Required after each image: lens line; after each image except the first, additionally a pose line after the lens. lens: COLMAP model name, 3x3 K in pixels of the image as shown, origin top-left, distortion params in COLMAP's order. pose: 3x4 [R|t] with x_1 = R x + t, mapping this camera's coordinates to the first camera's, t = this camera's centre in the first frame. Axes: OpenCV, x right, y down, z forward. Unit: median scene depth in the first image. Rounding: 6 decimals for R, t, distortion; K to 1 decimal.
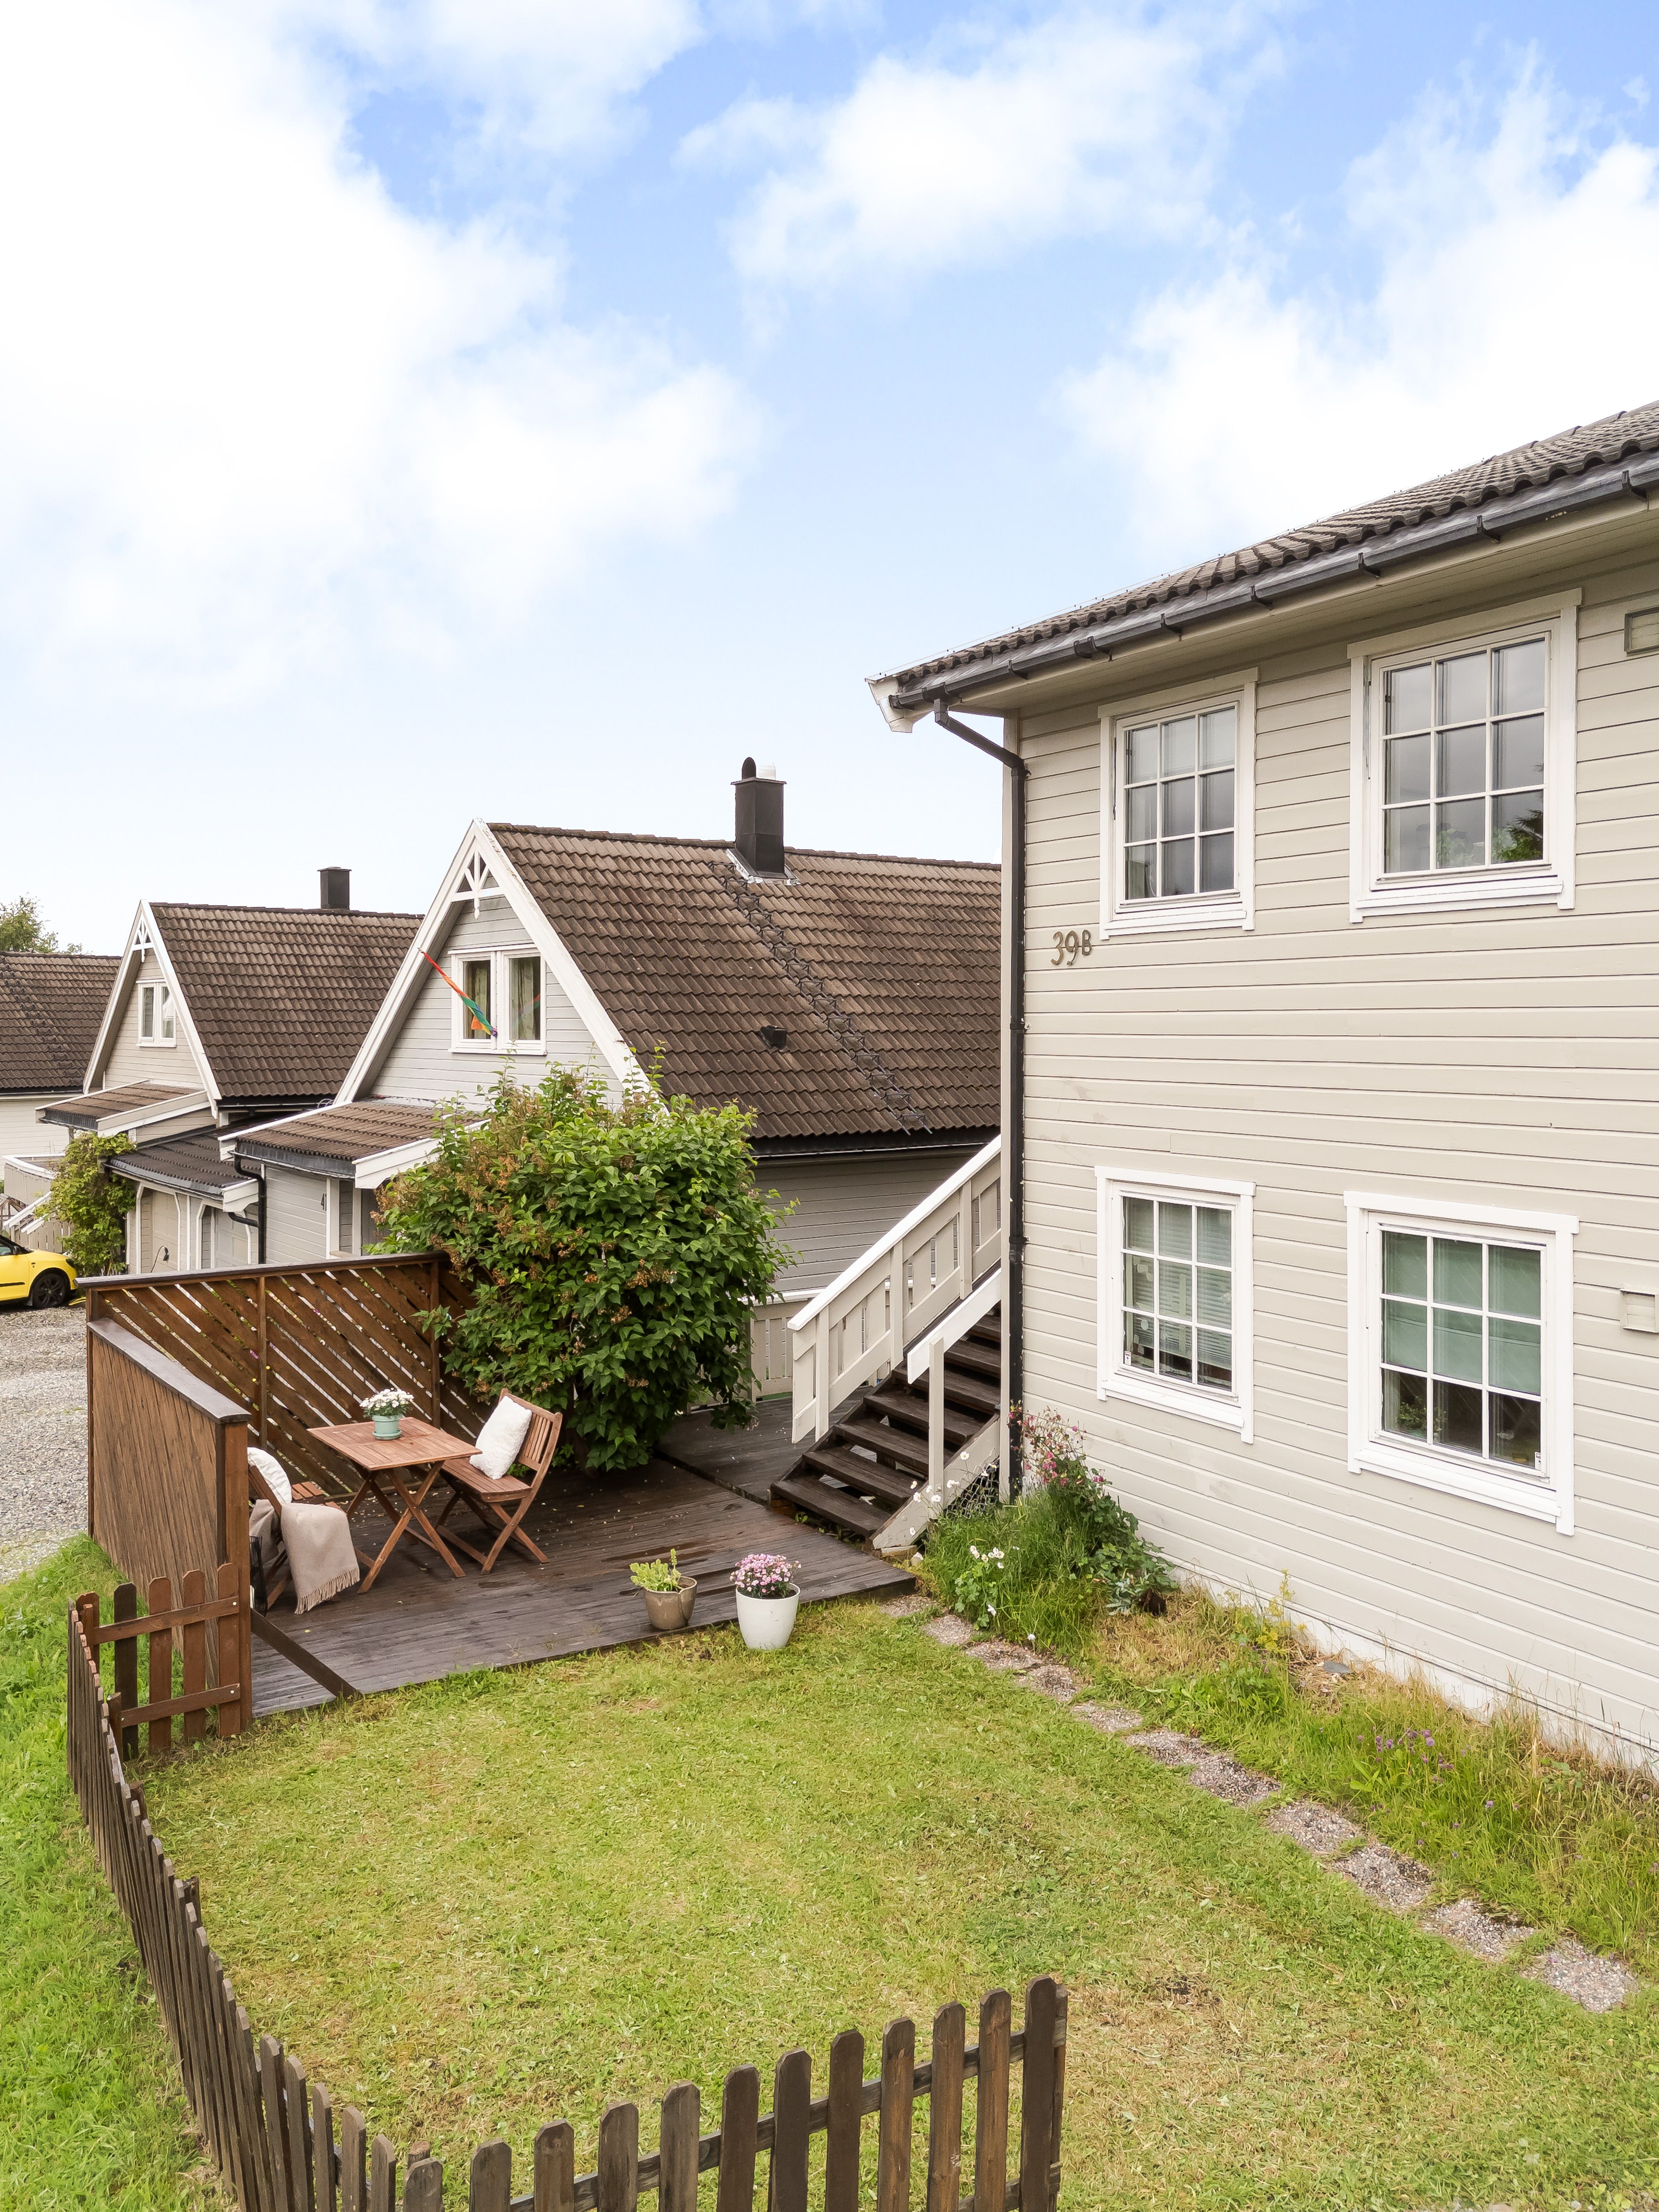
lens RADIAL K [[1572.9, 0, 827.8], [0, 1572.9, 1028.1], [0, 0, 1]] dist [0.007723, 0.000649]
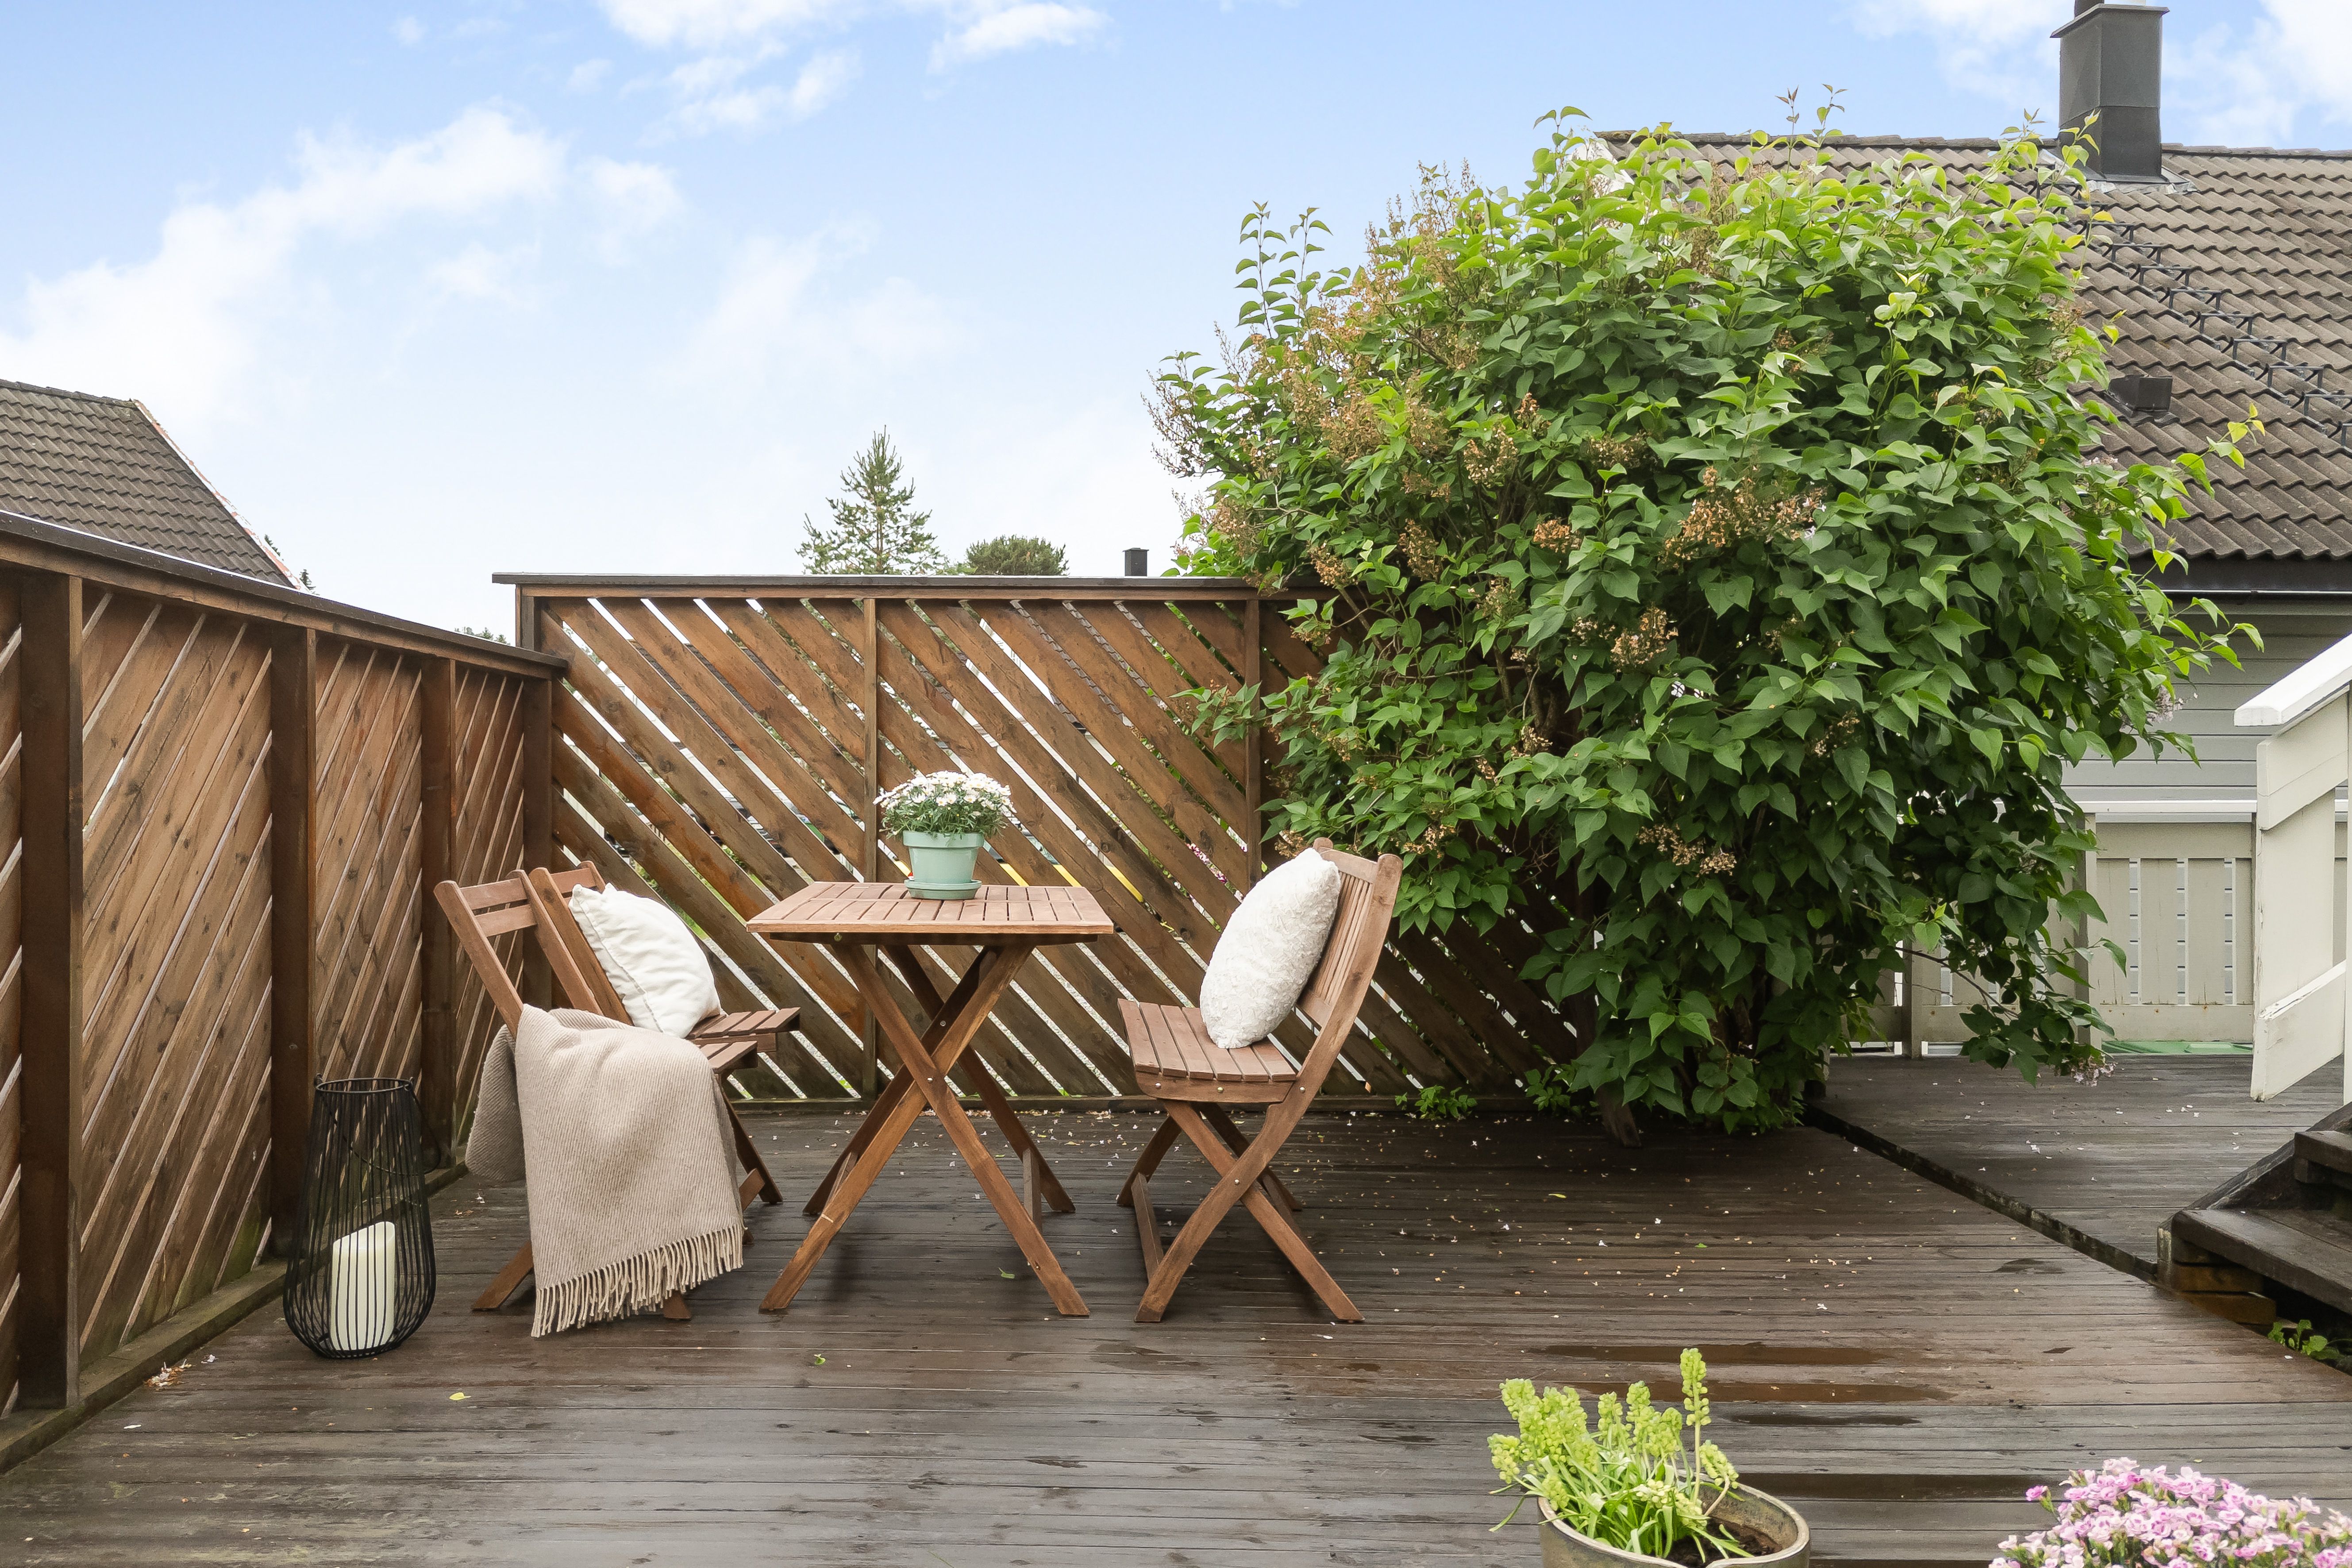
lens RADIAL K [[1614.6, 0, 1176.0], [0, 1614.6, 784.0], [0, 0, 1]] dist [0.116649, -0.115215]
pose [[0.852613, 0.003708, -0.522530, -0.033241], [0.000804, 0.999964, 0.008407, 0.209052], [0.522543, -0.007588, 0.852579, 0.642525]]
